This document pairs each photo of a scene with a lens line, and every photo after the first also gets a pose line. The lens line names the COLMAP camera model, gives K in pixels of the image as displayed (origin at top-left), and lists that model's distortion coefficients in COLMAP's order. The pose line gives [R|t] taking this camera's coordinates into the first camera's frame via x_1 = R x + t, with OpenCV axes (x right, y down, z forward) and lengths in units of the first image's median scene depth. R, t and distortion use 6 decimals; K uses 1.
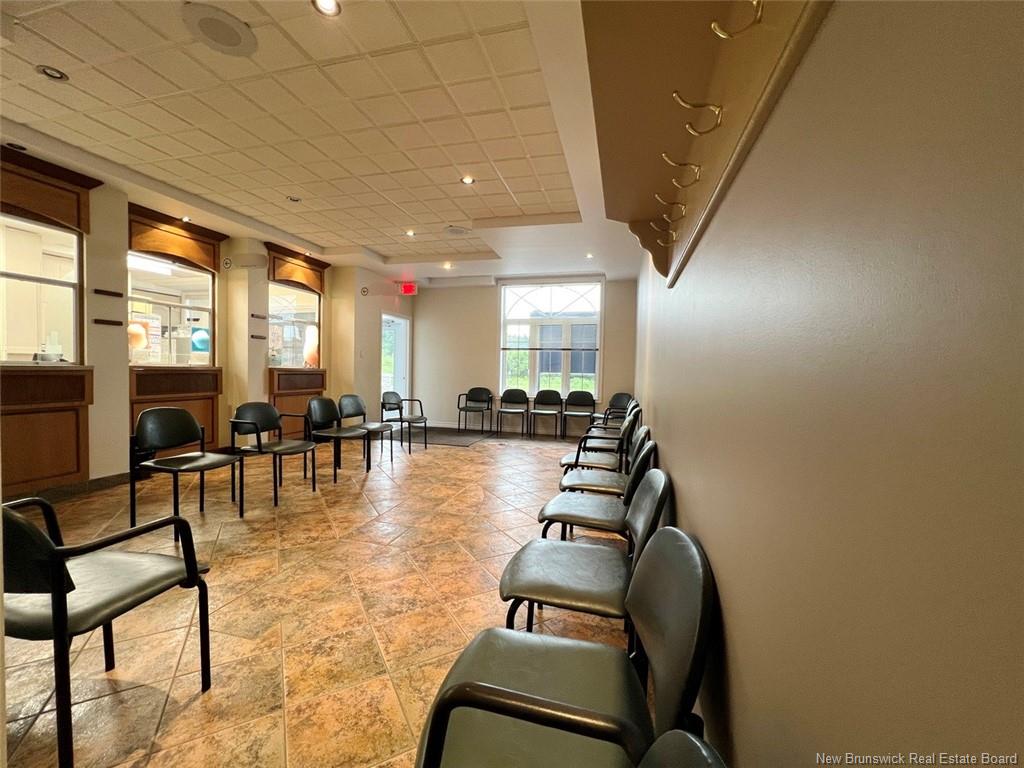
lens RADIAL K [[421.3, 0, 512.0], [0, 421.3, 384.0], [0, 0, 1]] dist [0.000232, 0.000047]
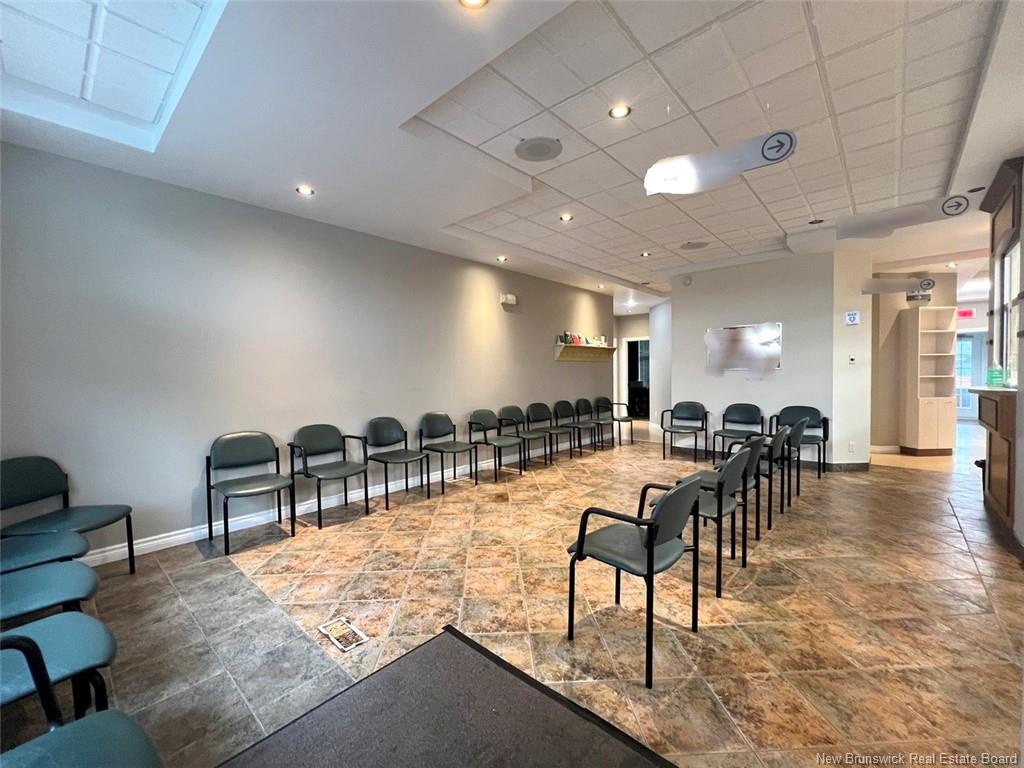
lens RADIAL K [[421.3, 0, 512.0], [0, 421.3, 384.0], [0, 0, 1]] dist [0.000232, 0.000047]
pose [[-0.888385, -0.024512, 0.458444, -0.442880], [0.006934, 0.997743, 0.066784, -0.101201], [-0.459046, 0.062509, -0.886211, 1.840686]]
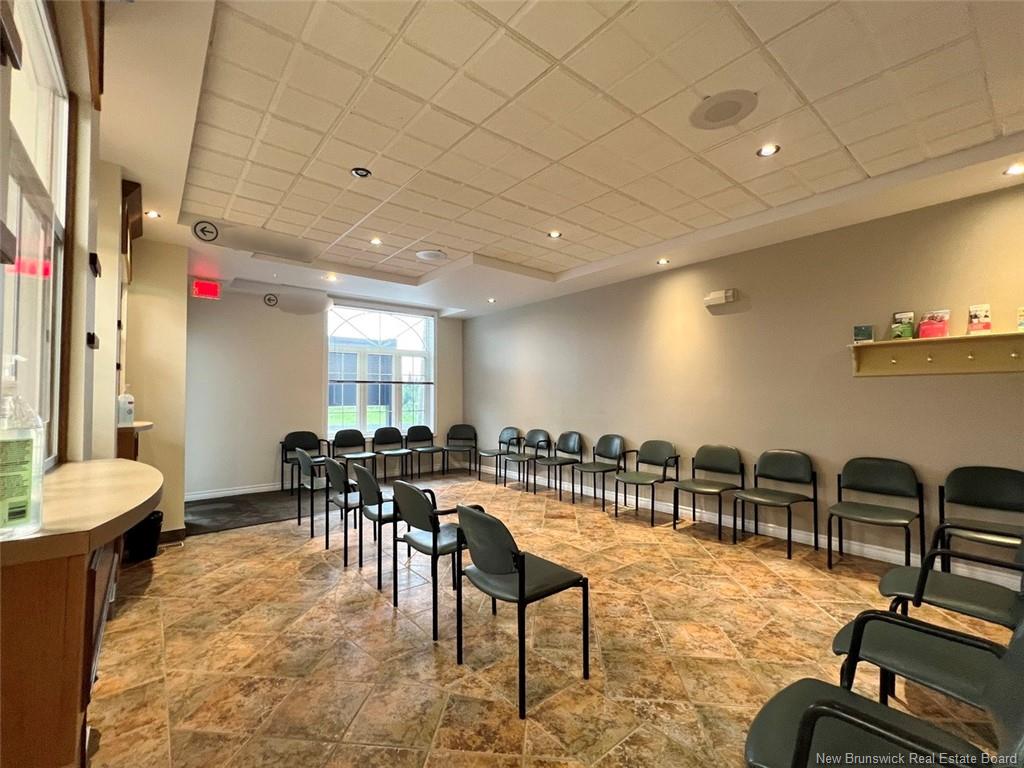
lens RADIAL K [[440.5, 0, 512.0], [0, 440.5, 384.0], [0, 0, 1]] dist [-0.008565, 0.000166]
pose [[0.581352, -0.000446, 0.813652, -0.938915], [0.042215, 0.998670, -0.029615, -0.070134], [-0.812556, 0.051565, 0.580598, 0.408328]]
